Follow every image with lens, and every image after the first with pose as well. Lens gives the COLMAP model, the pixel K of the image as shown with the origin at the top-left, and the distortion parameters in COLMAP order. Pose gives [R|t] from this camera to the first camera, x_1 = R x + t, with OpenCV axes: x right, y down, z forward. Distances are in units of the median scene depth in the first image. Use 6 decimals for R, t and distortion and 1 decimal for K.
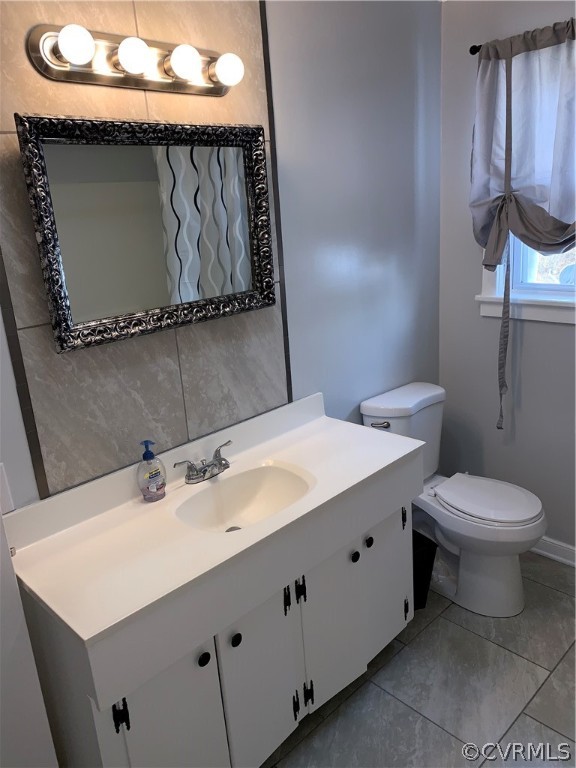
lens RADIAL K [[586.2, 0, 290.3], [0, 586.2, 383.6], [0, 0, 1]] dist [0.004518, -0.003816]
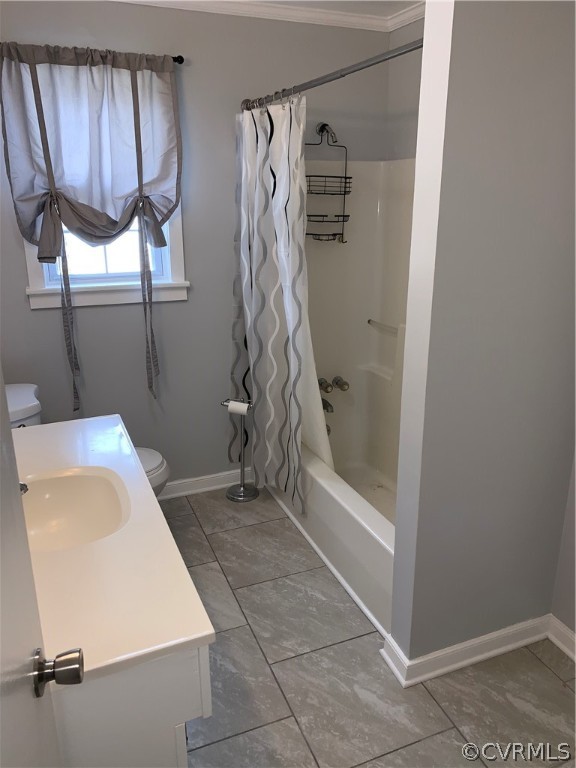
lens RADIAL K [[586.2, 0, 291.2], [0, 586.2, 383.8], [0, 0, 1]] dist [0.004518, -0.003816]
pose [[0.376259, -0.215761, 0.901042, -0.512325], [0.239632, 0.962079, 0.130310, -0.016543], [-0.894989, 0.166888, 0.413694, 0.215610]]
